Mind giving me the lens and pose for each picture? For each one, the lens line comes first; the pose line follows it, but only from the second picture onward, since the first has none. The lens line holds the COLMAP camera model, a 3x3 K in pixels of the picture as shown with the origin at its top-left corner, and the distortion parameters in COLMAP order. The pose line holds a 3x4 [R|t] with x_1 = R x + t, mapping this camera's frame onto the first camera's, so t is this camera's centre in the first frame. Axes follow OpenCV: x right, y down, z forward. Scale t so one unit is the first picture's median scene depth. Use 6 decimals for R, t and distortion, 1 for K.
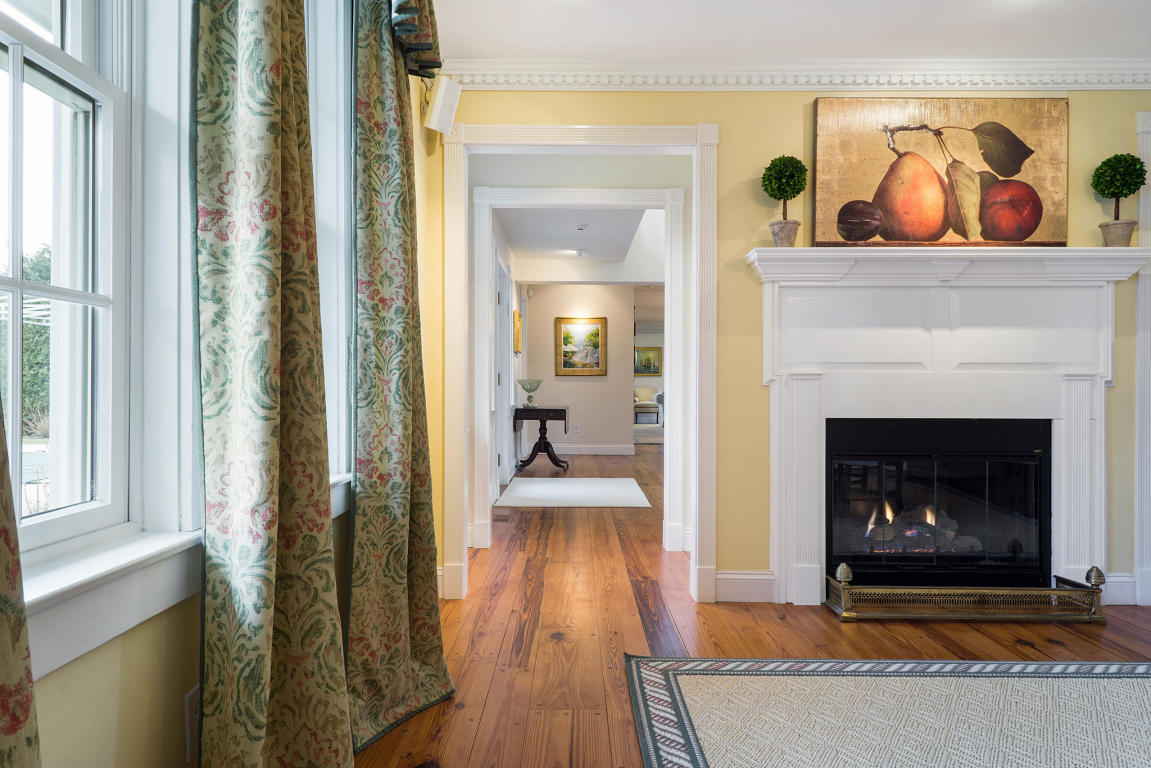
lens RADIAL K [[777.1, 0, 567.5], [0, 777.1, 386.2], [0, 0, 1]] dist [0.014956, -0.002720]
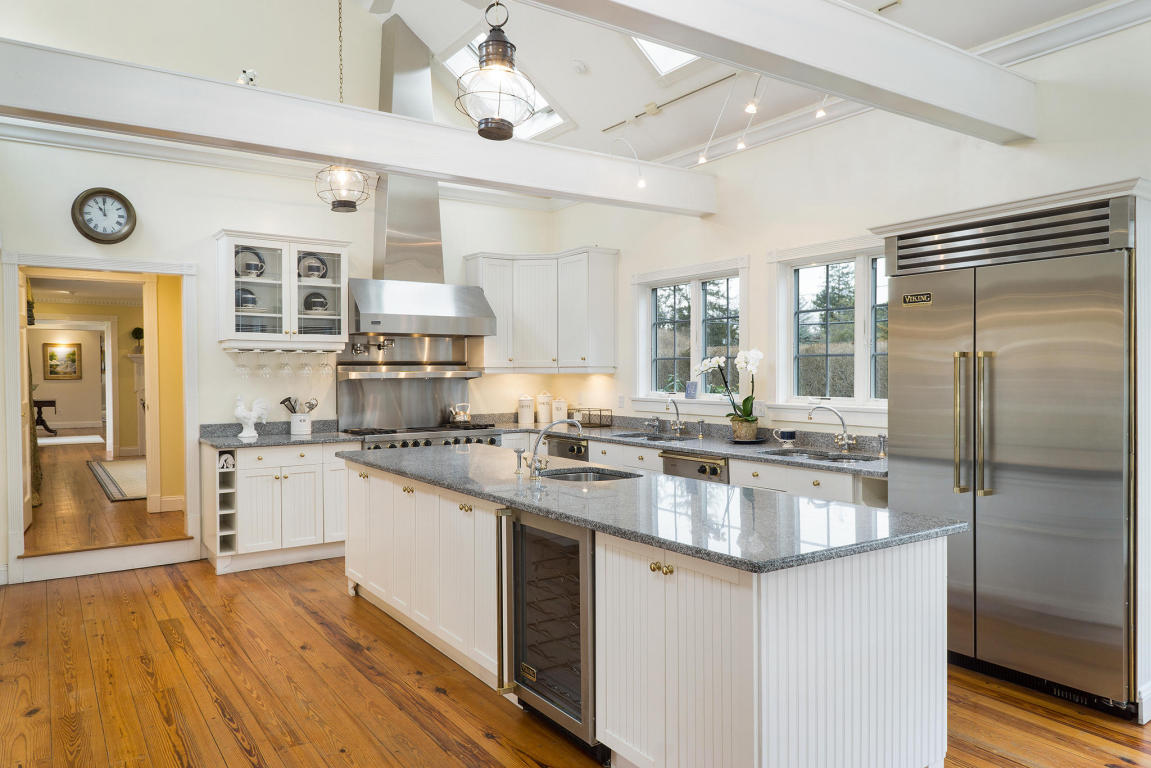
lens RADIAL K [[777.1, 0, 567.5], [0, 777.1, 386.2], [0, 0, 1]] dist [0.014956, -0.002720]
pose [[0.823424, -0.020389, 0.567060, -0.124119], [0.007761, 0.999665, 0.024675, -0.095564], [-0.567374, -0.015917, 0.823307, -2.849159]]
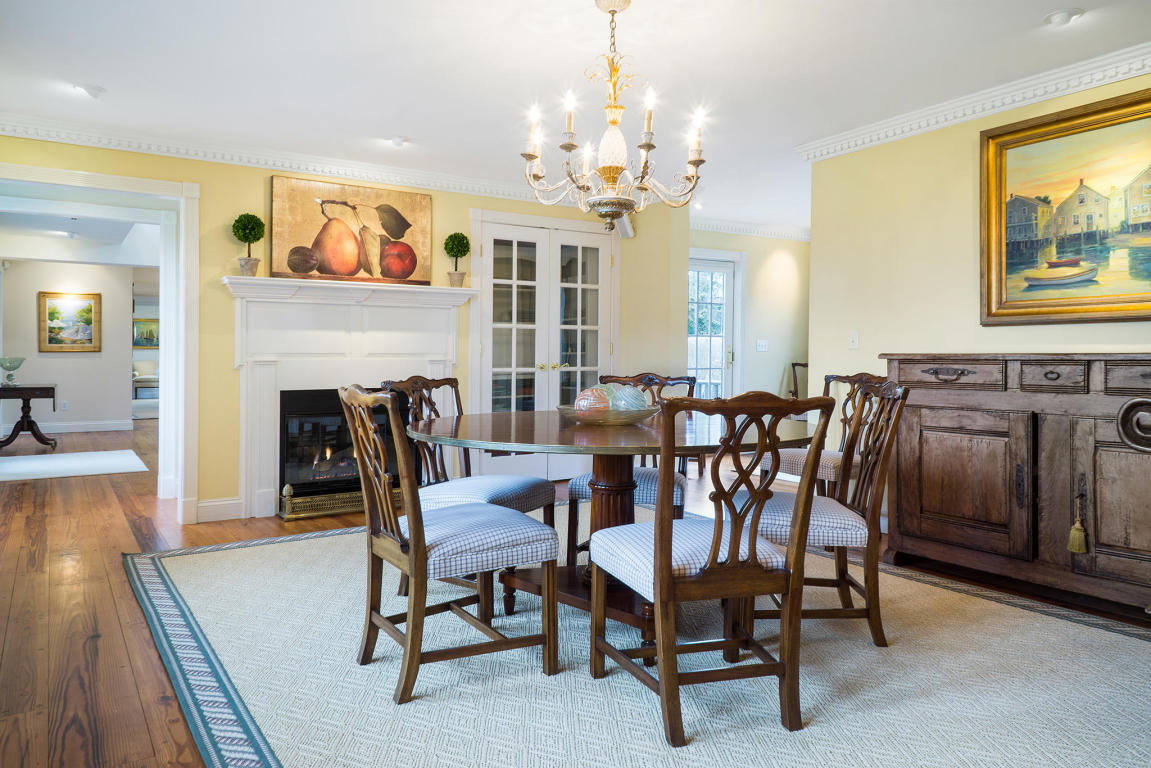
lens RADIAL K [[777.0, 0, 576.0], [0, 777.0, 352.7], [0, 0, 1]] dist [0.044996, -0.038641]
pose [[0.826416, 0.000855, 0.563059, -0.041937], [0.001470, 0.999992, -0.003676, -0.024715], [-0.563058, 0.003866, 0.826409, -0.551180]]
